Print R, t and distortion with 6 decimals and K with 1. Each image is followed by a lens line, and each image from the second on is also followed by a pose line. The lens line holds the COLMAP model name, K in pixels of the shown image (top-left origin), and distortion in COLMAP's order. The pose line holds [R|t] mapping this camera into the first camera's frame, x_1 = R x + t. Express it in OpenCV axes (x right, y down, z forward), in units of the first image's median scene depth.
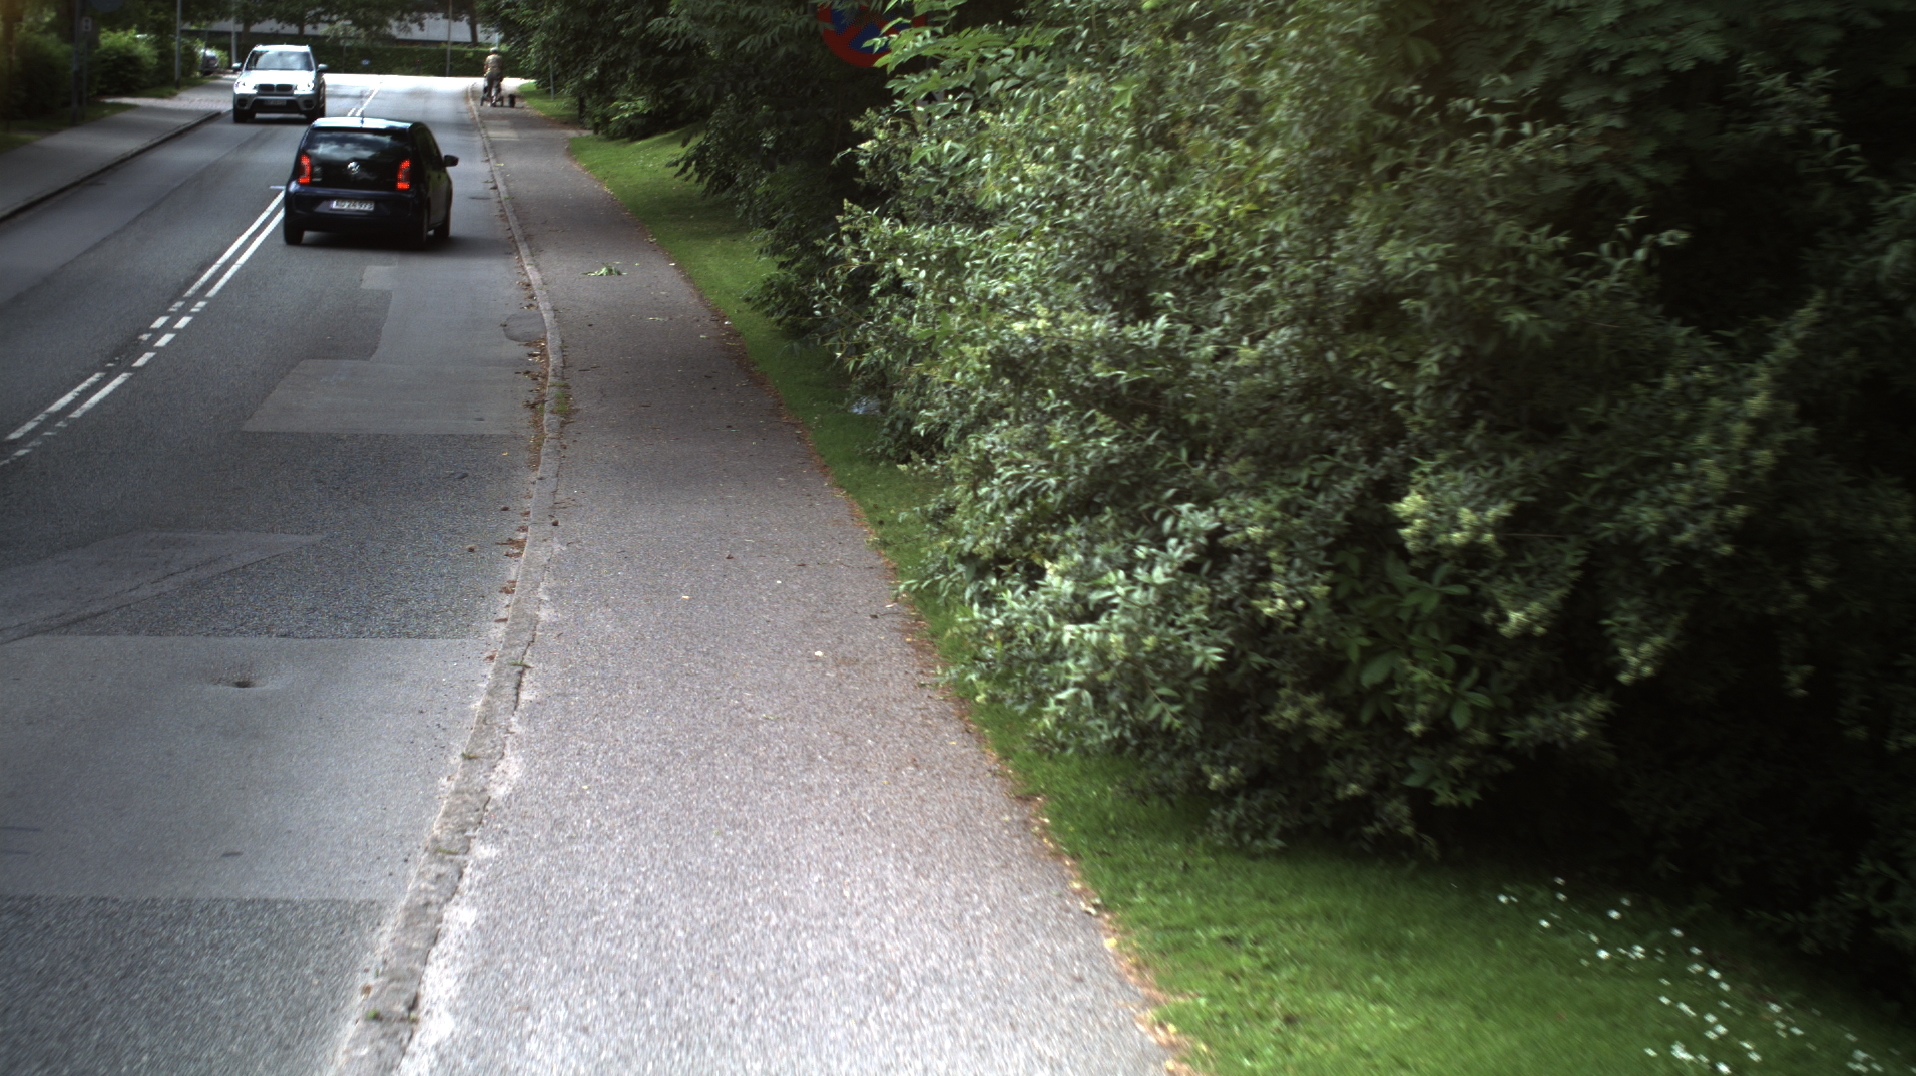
lens RADIAL K [[3335.0, 0, 958.0], [0, 3335.0, 538.0], [0, 0, 1]] dist [-0.303947, 0.369872]
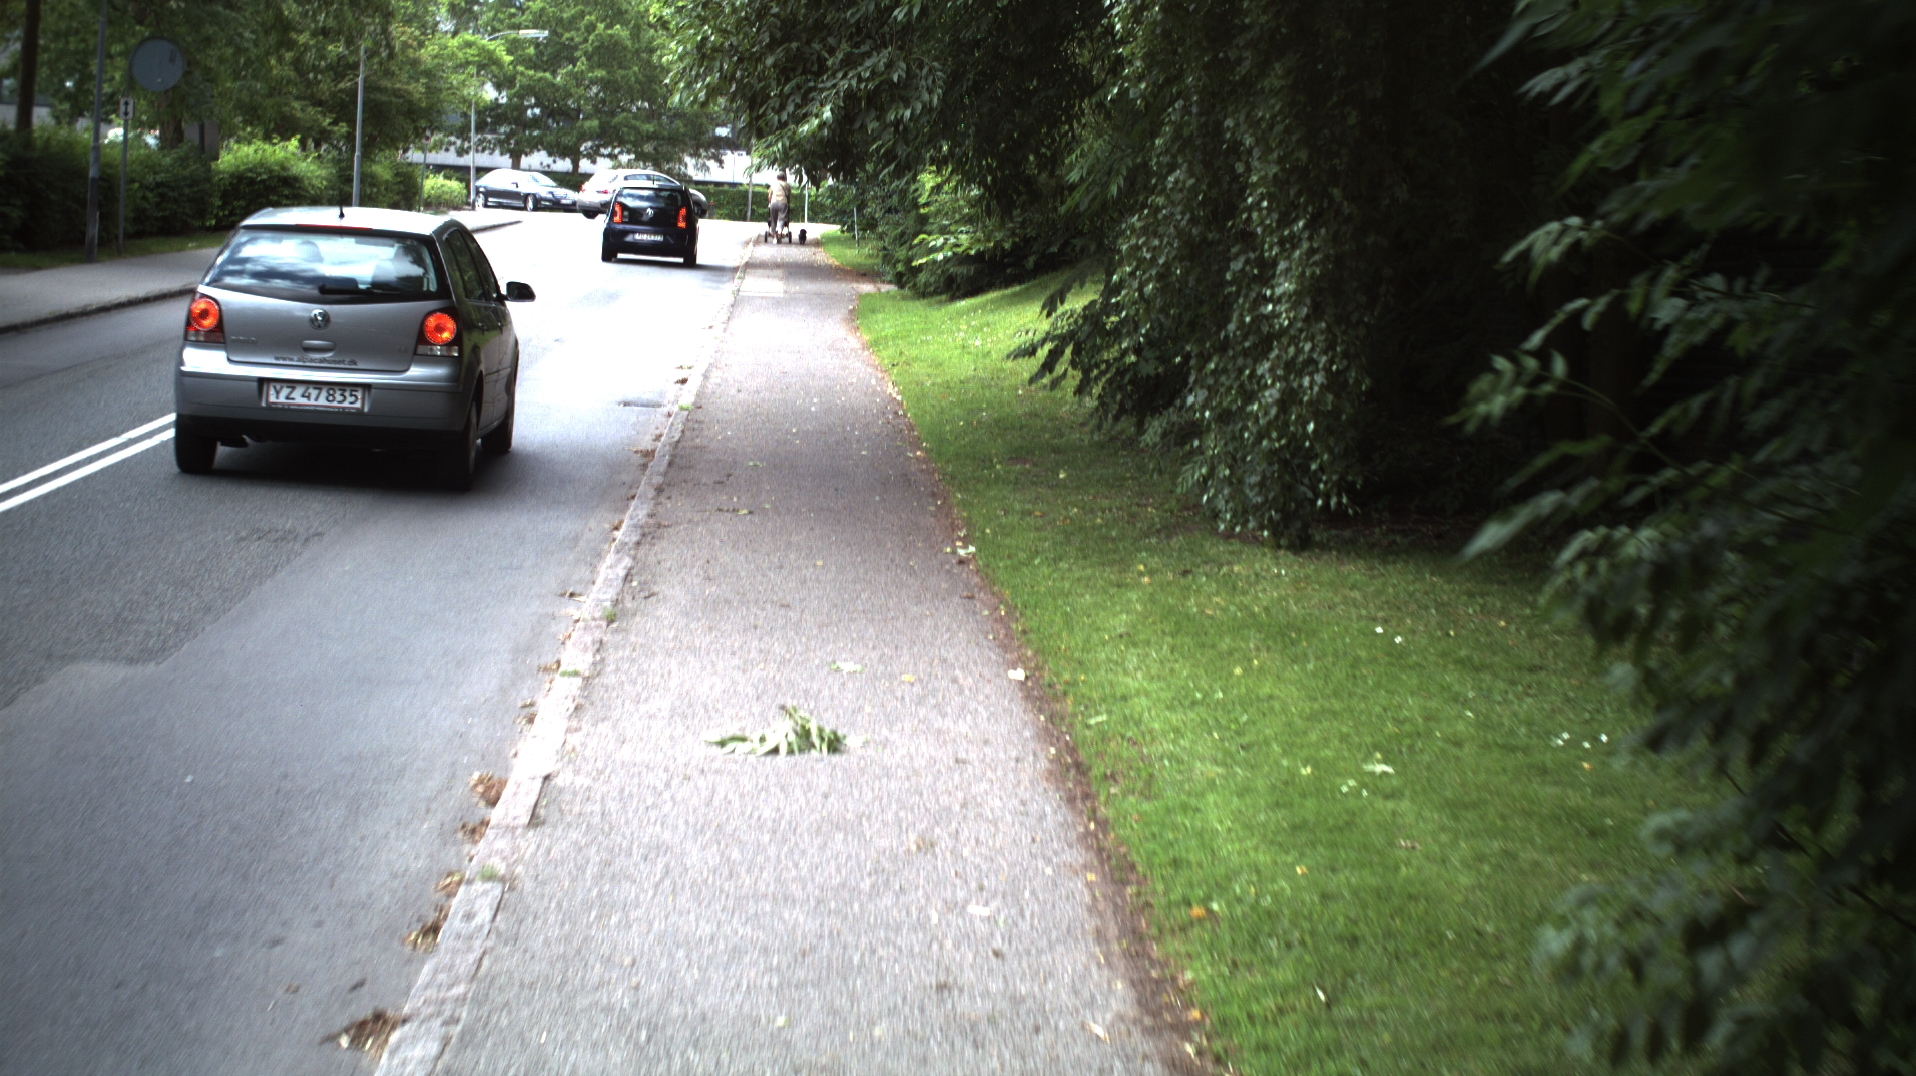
lens RADIAL K [[3335.0, 0, 958.0], [0, 3335.0, 538.0], [0, 0, 1]] dist [-0.303947, 0.369872]
pose [[0.994751, 0.018065, -0.100713, -0.132752], [-0.023049, 0.998555, -0.048544, -0.179307], [0.099691, 0.050610, 0.993731, 1.517017]]
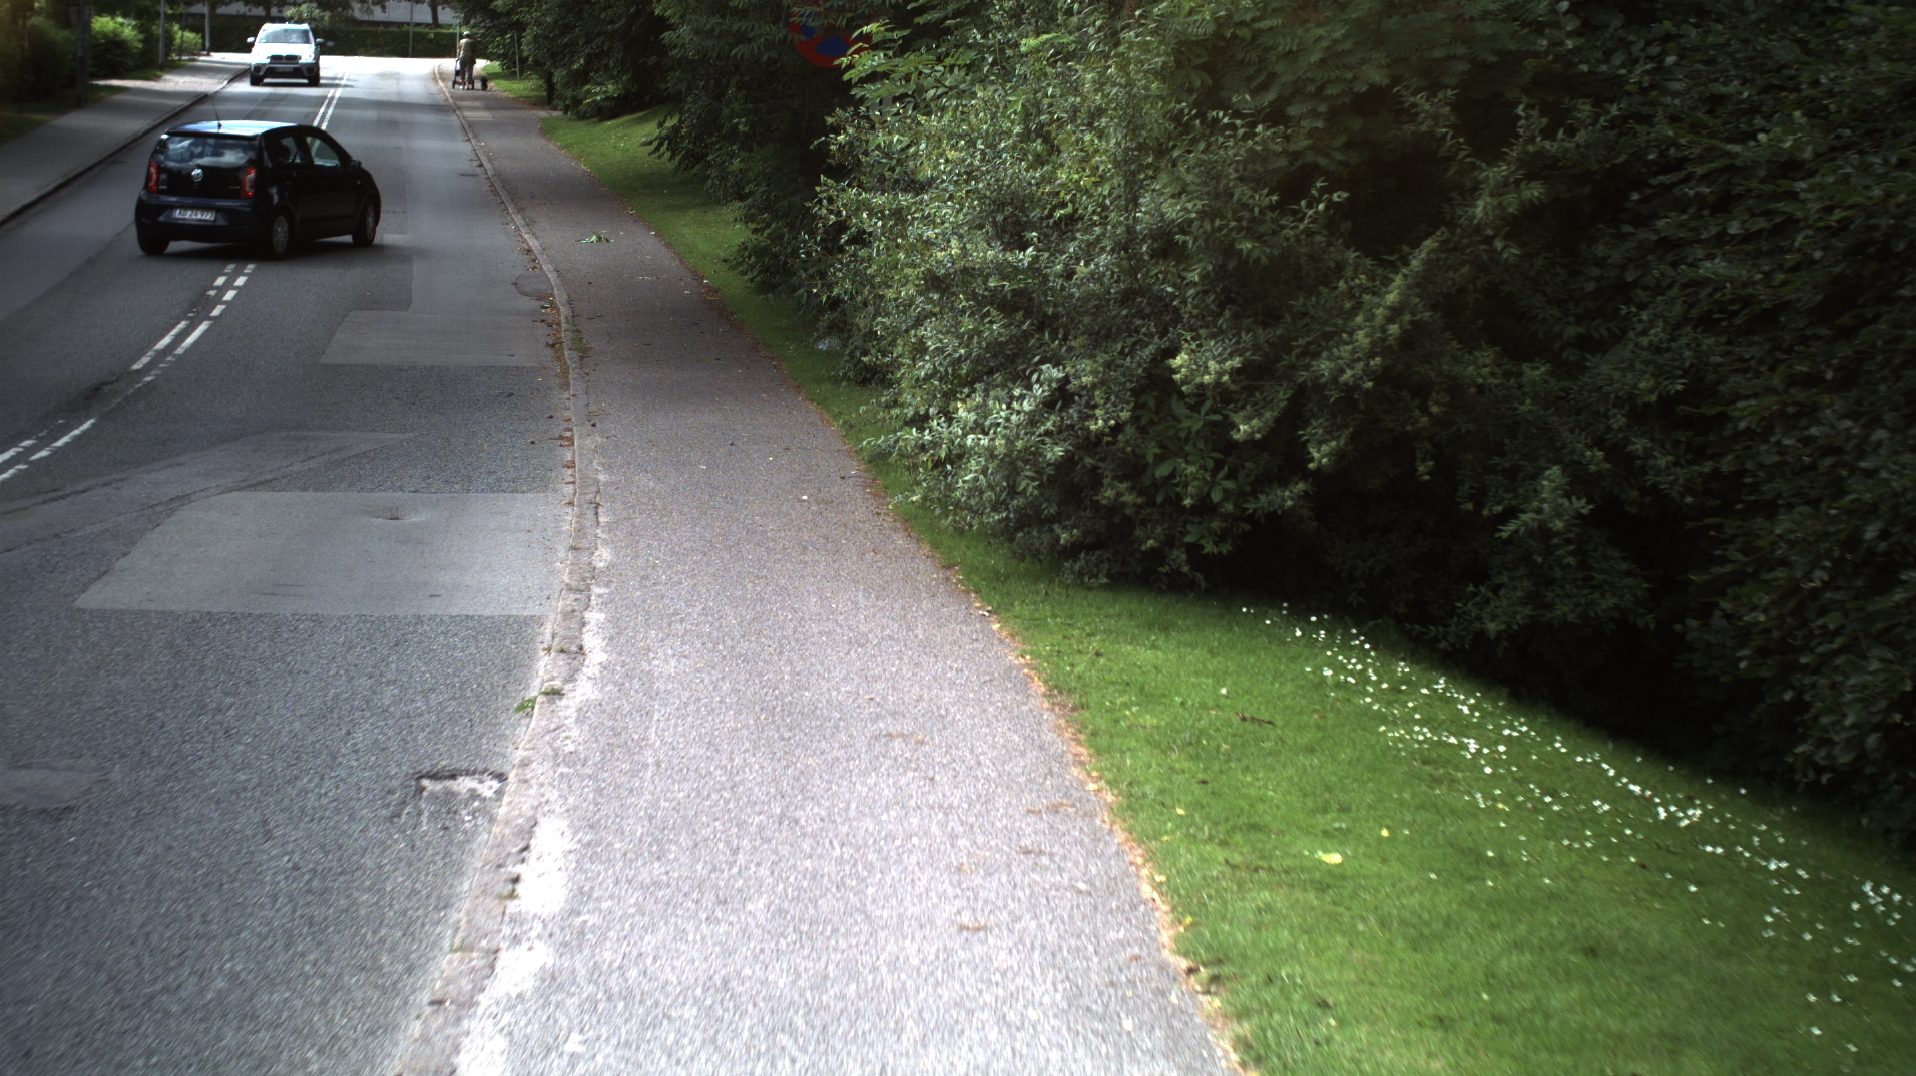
lens RADIAL K [[3335.0, 0, 958.0], [0, 3335.0, 538.0], [0, 0, 1]] dist [-0.303947, 0.369872]
pose [[0.999875, -0.001875, 0.015678, 0.000672], [0.001764, 0.999974, 0.007049, 0.031490], [-0.015691, -0.007020, 0.999852, -0.305299]]
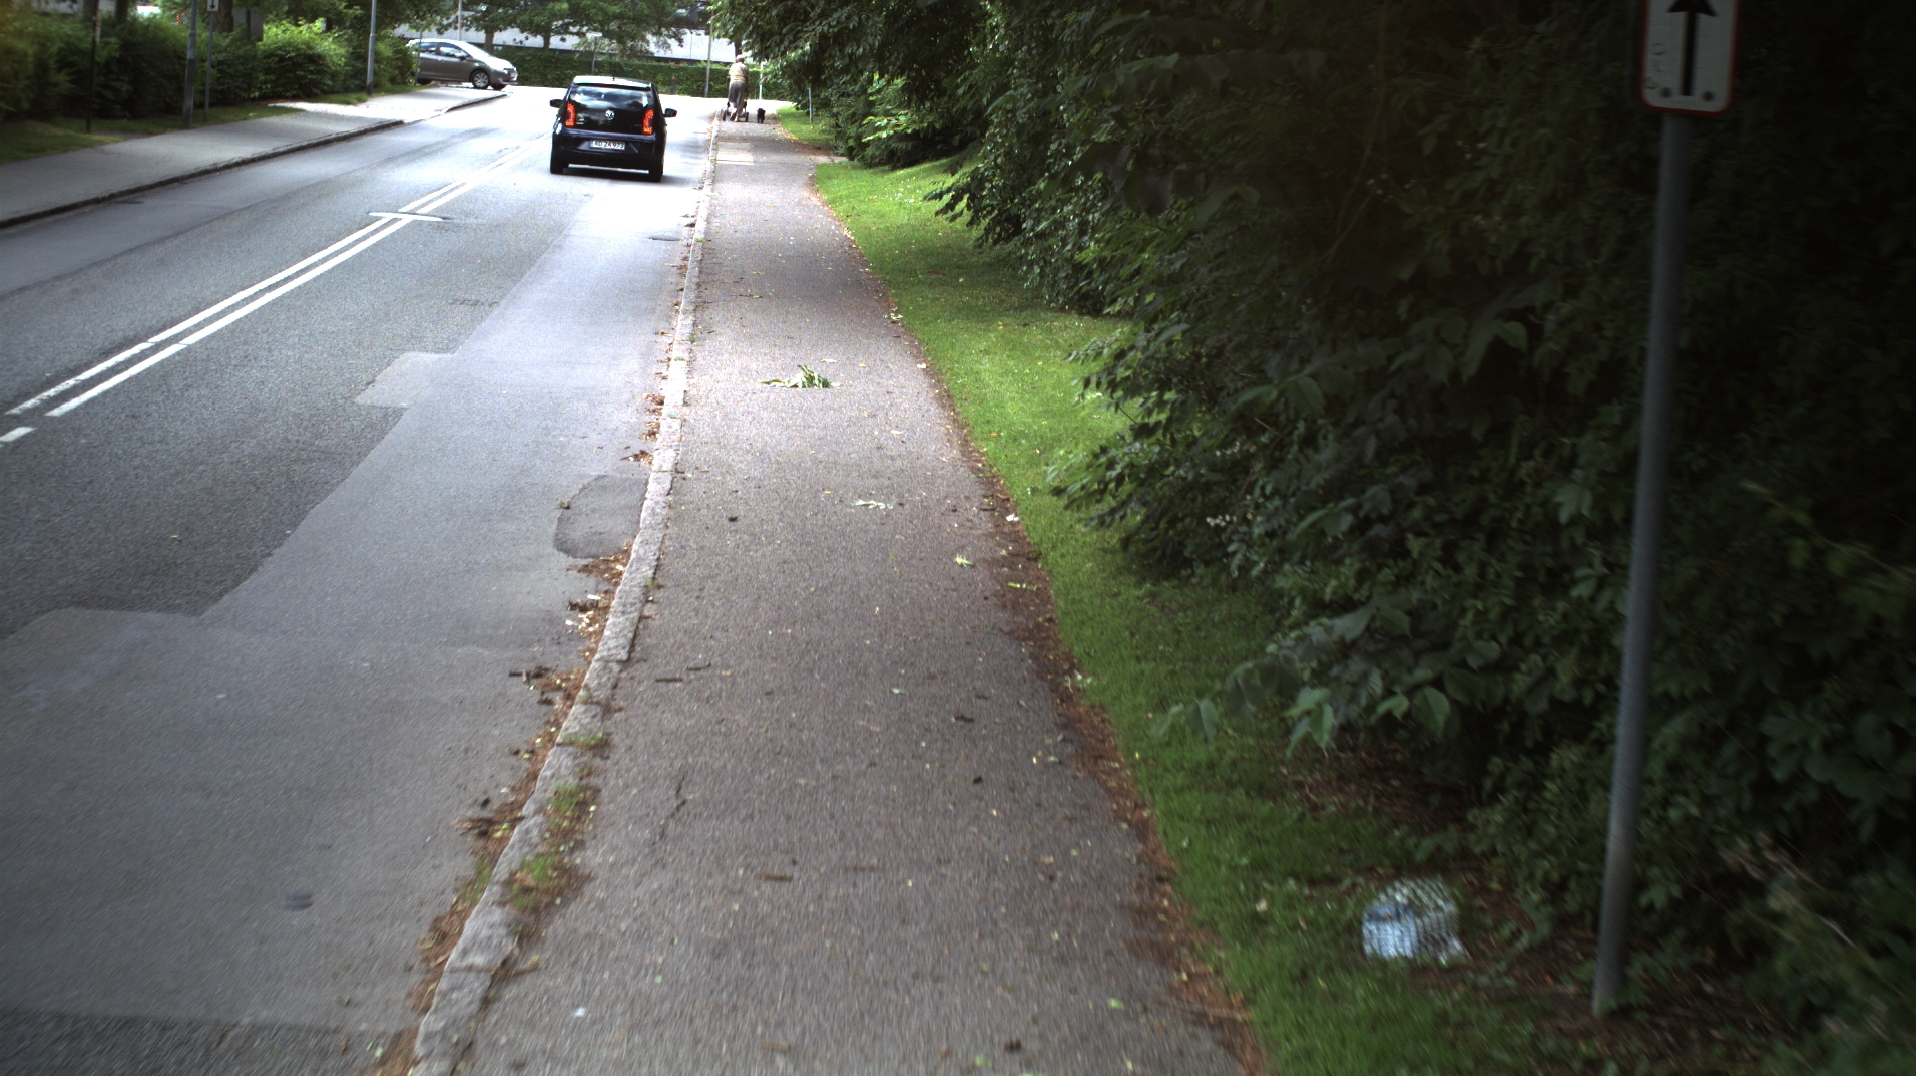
lens RADIAL K [[3335.0, 0, 958.0], [0, 3335.0, 538.0], [0, 0, 1]] dist [-0.303947, 0.369872]
pose [[0.995984, 0.036923, -0.081558, -0.066857], [-0.038021, 0.999205, -0.011957, -0.100995], [0.081052, 0.015010, 0.996597, 0.915660]]
